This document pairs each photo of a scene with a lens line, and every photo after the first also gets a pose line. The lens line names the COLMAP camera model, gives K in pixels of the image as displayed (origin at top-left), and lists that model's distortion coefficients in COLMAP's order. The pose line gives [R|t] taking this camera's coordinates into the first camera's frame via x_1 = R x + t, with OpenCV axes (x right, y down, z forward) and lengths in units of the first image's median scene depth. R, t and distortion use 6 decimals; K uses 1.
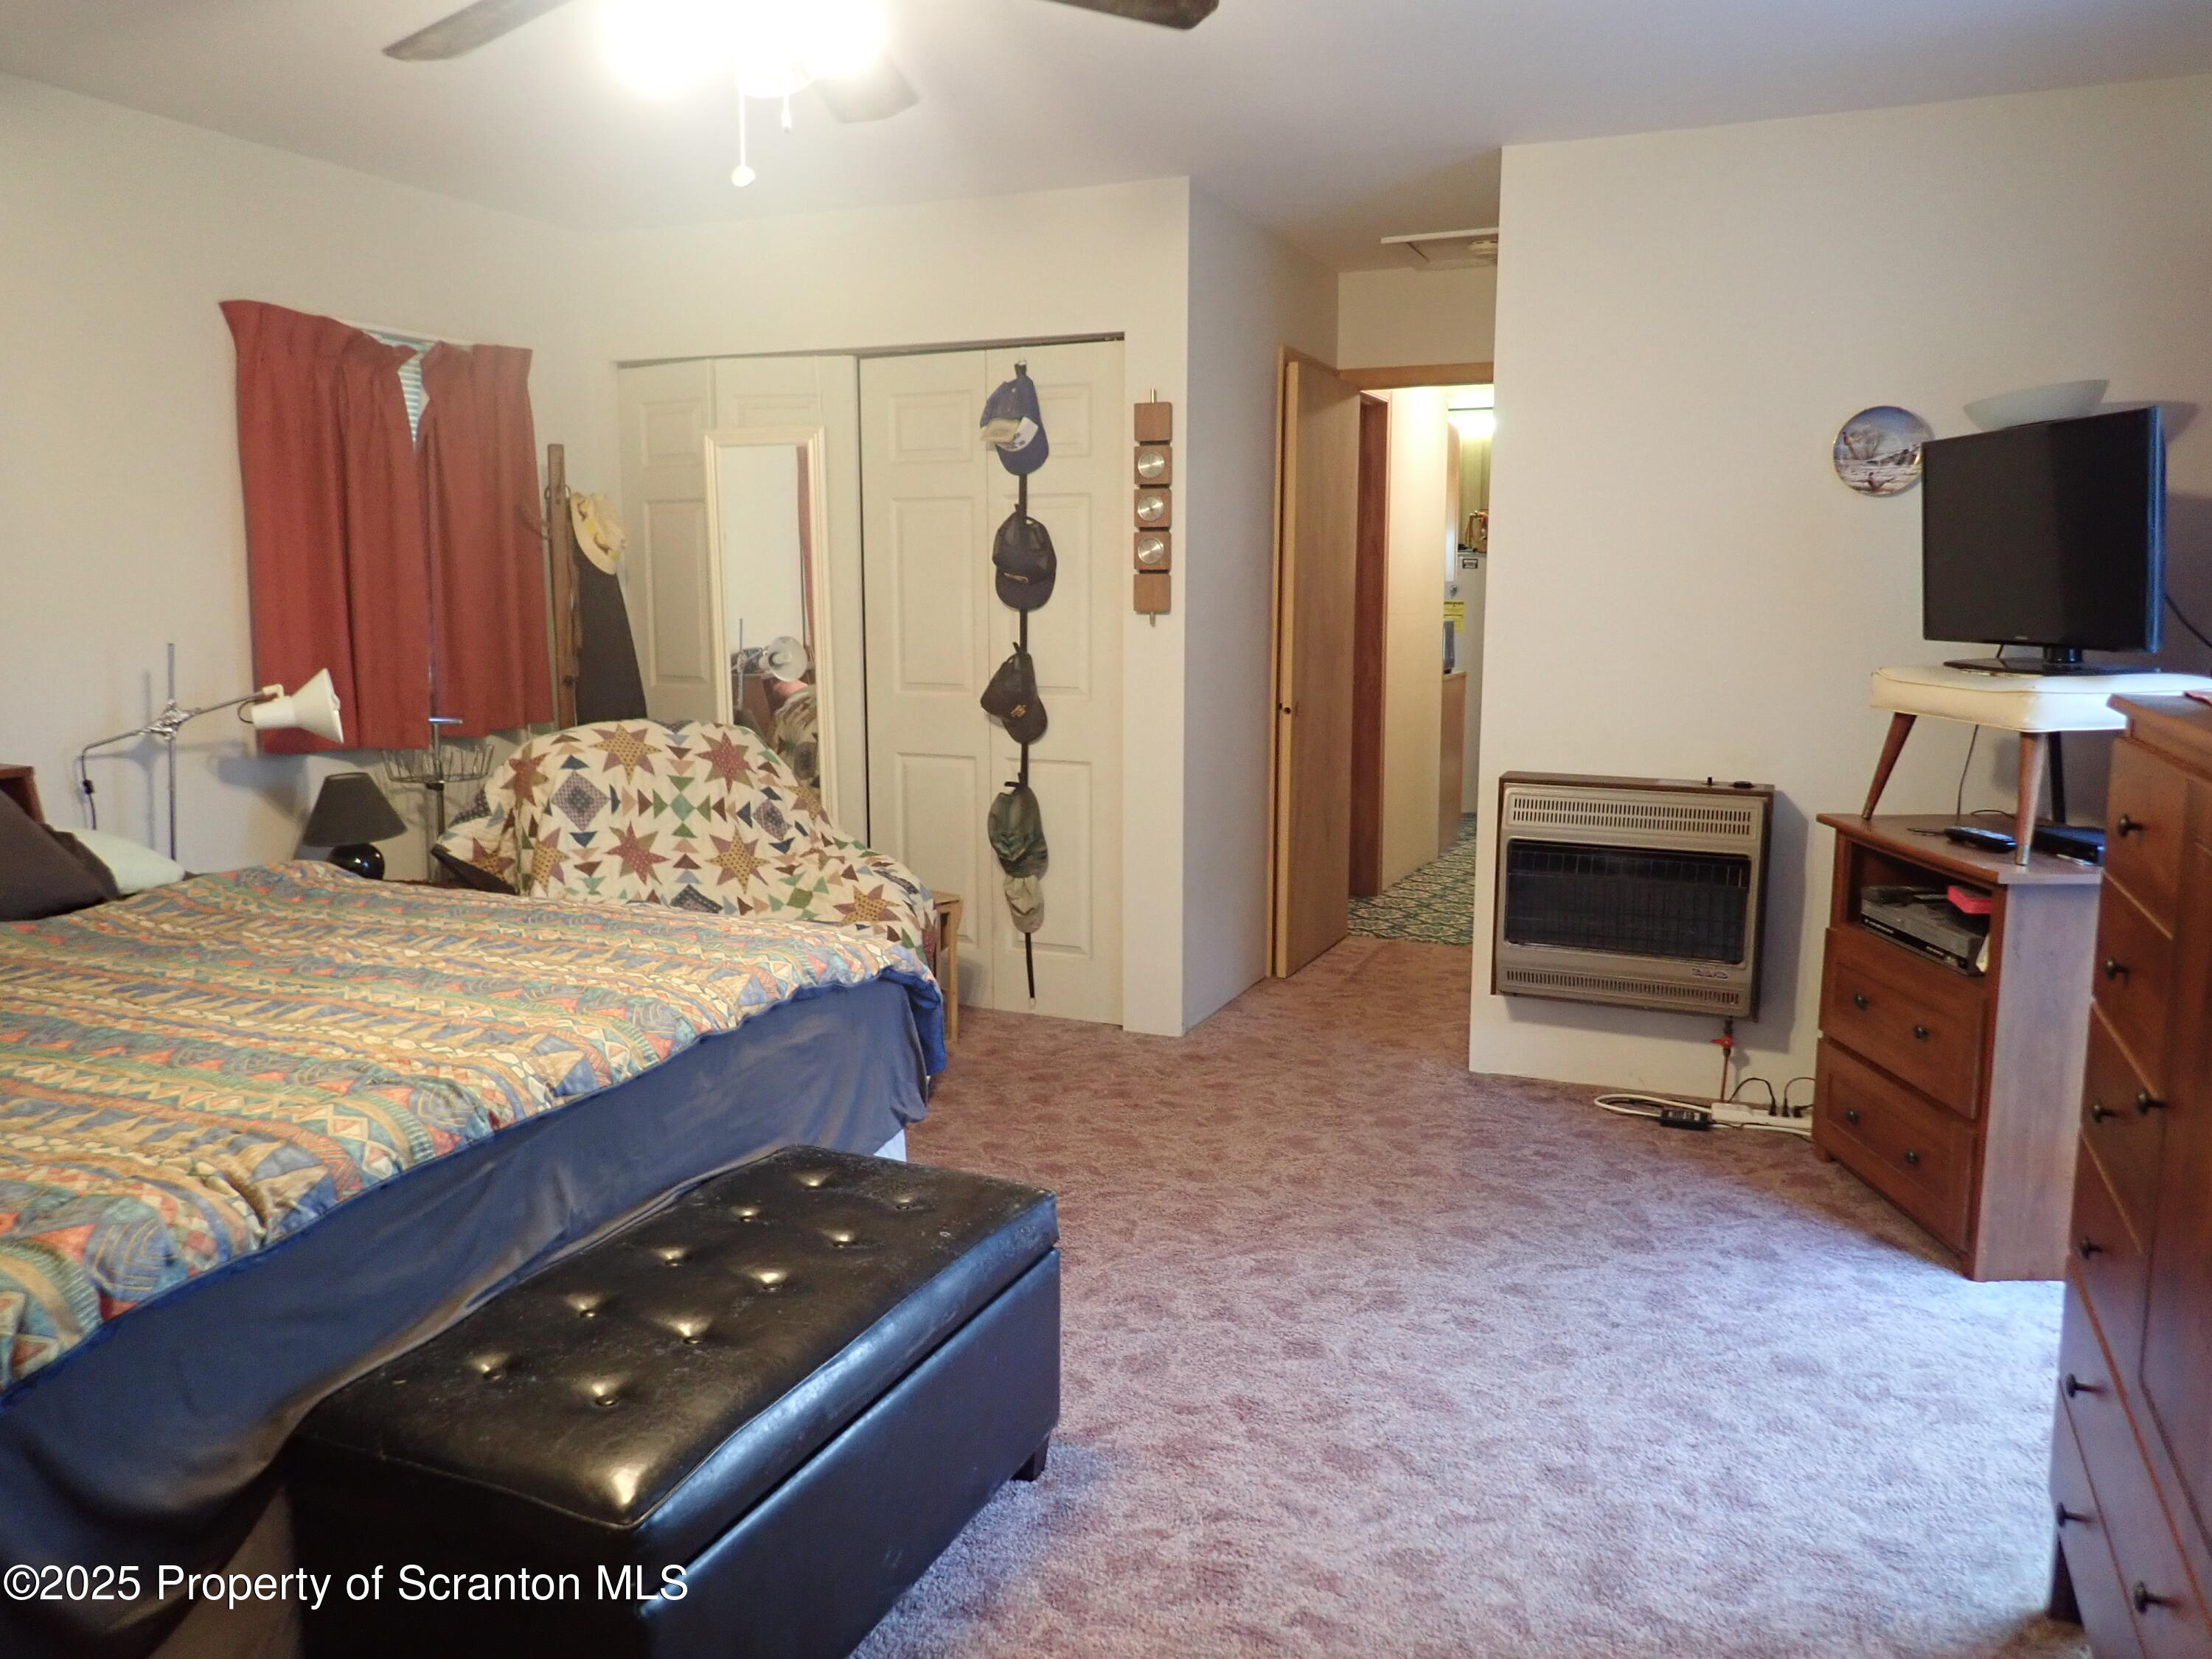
lens RADIAL K [[1634.7, 0, 1110.3], [0, 1634.7, 818.3], [0, 0, 1]] dist [0.002601, 0.000203]
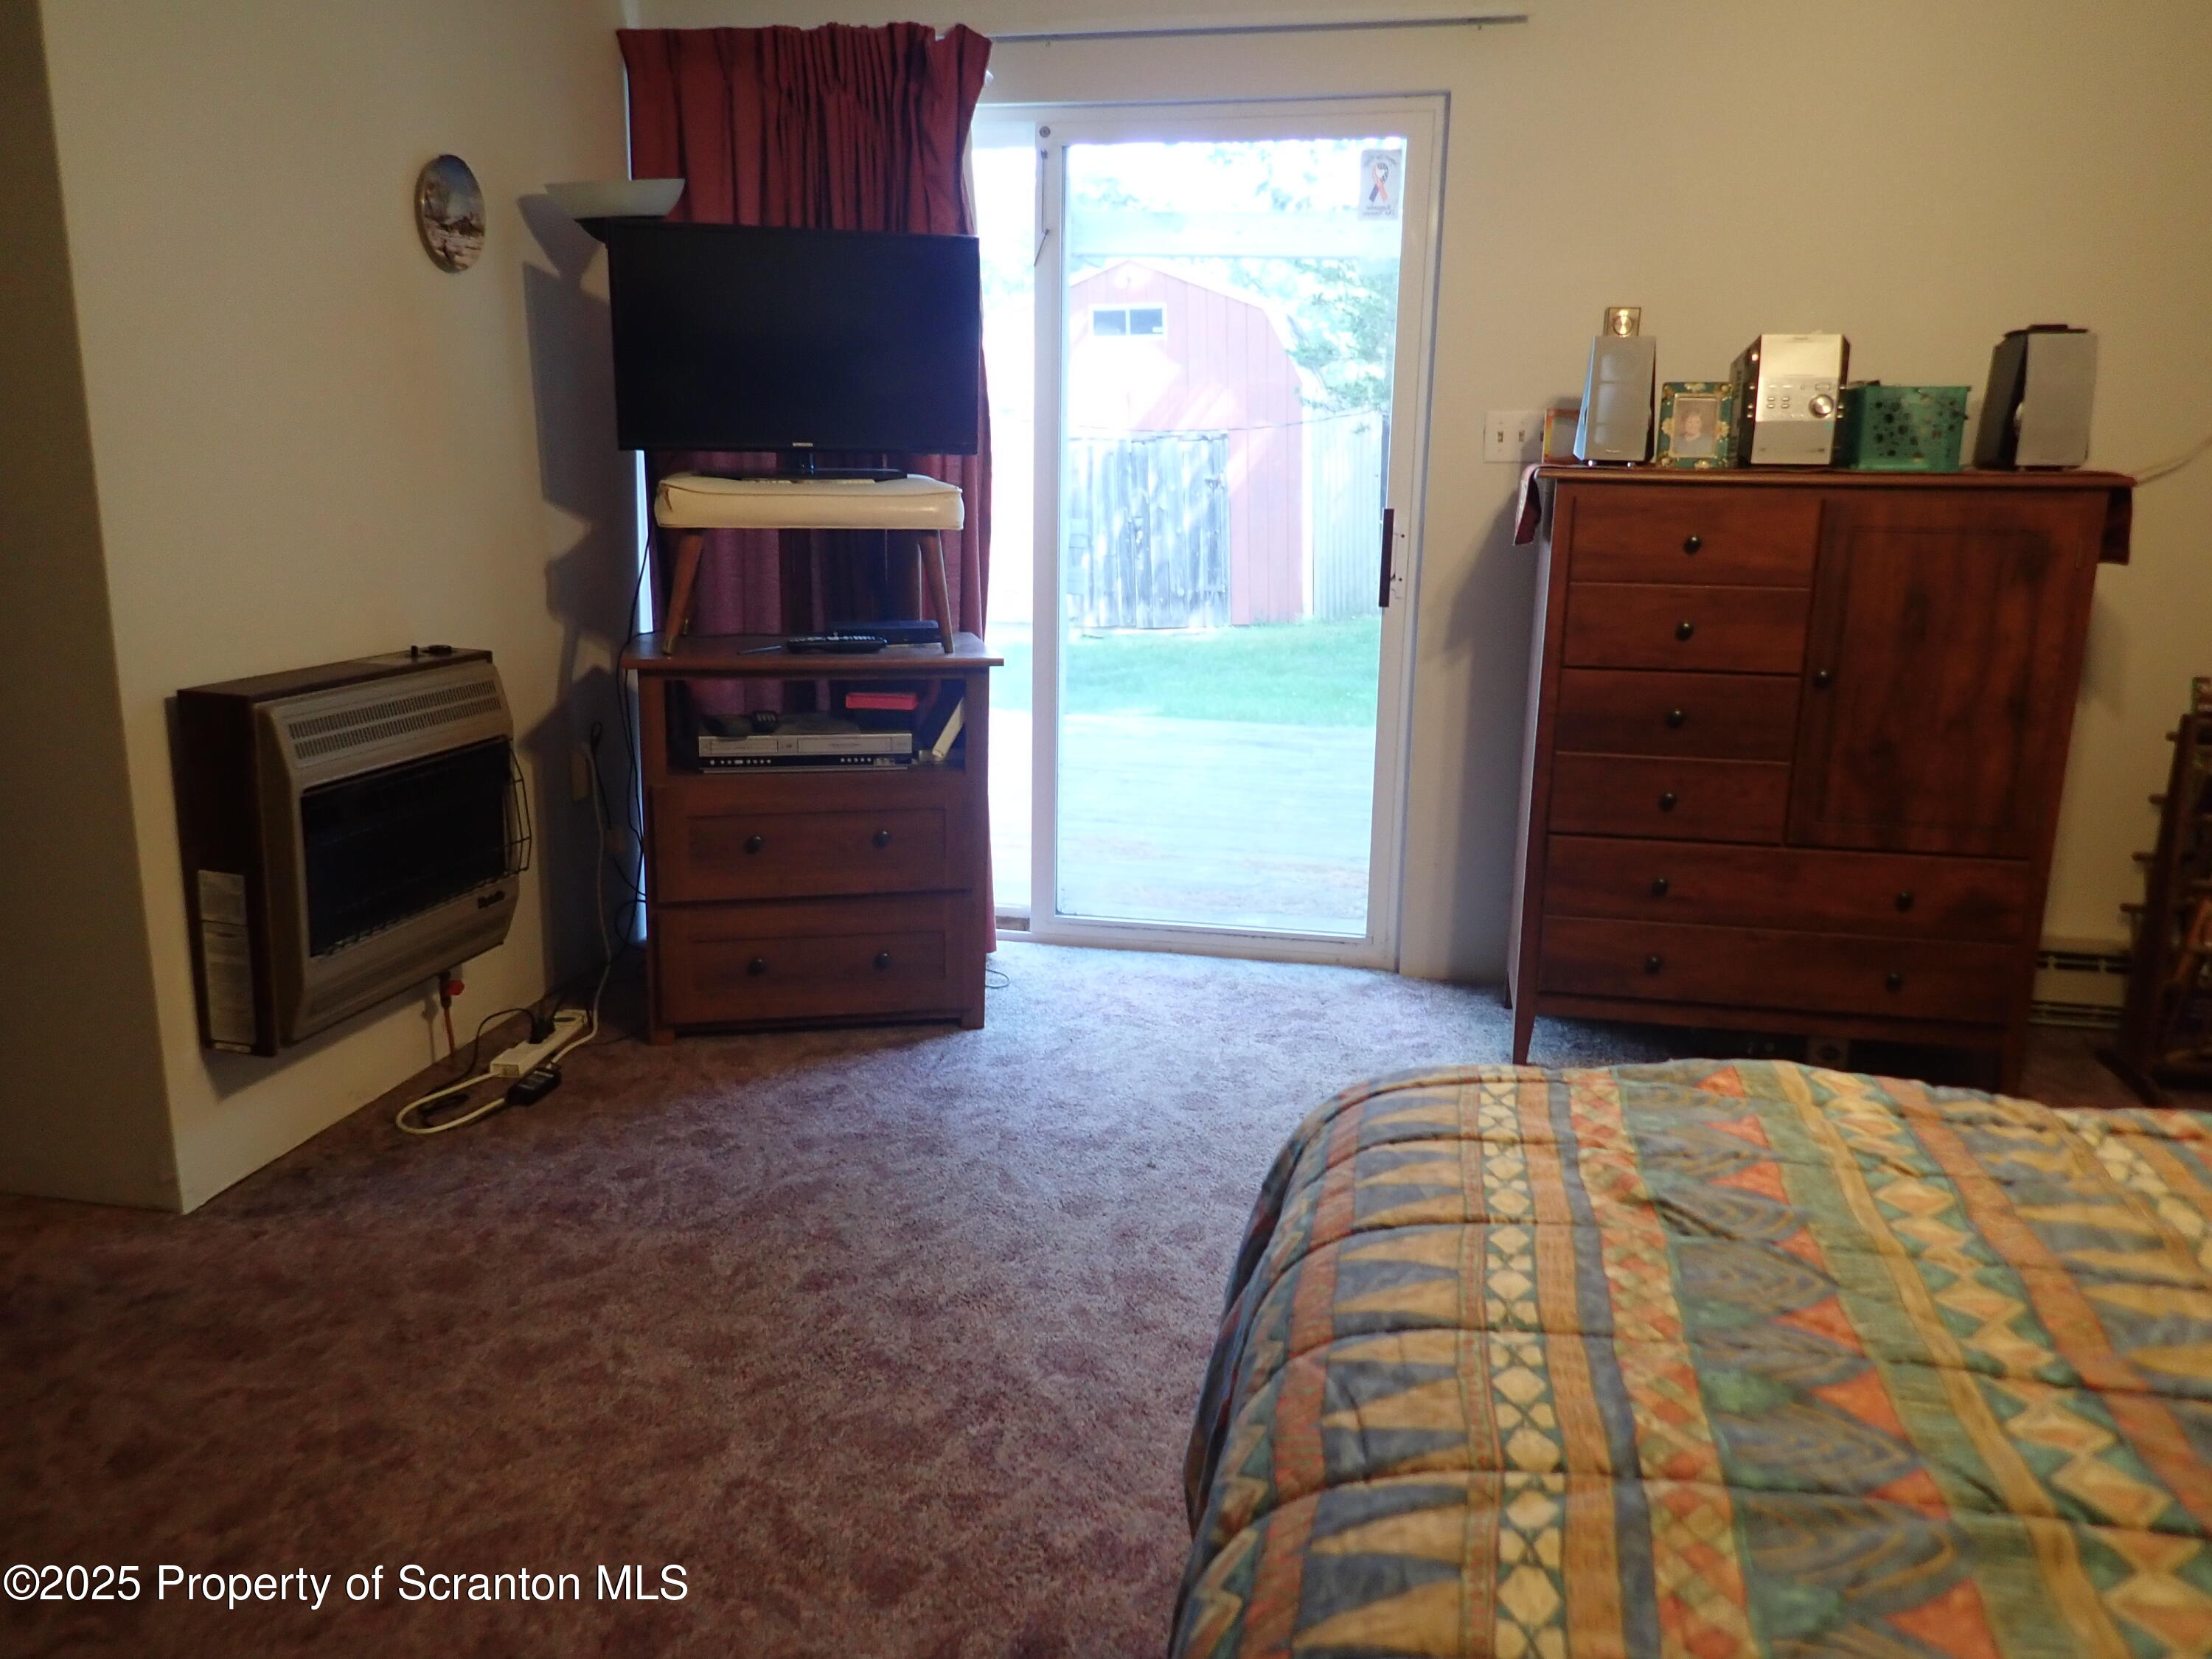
lens RADIAL K [[1634.7, 0, 1110.3], [0, 1634.7, 818.3], [0, 0, 1]] dist [0.002601, 0.000203]
pose [[-0.195721, -0.215751, 0.956632, -0.426888], [0.125359, 0.961991, 0.242607, -0.093336], [-0.972614, 0.167406, -0.161235, 0.868120]]
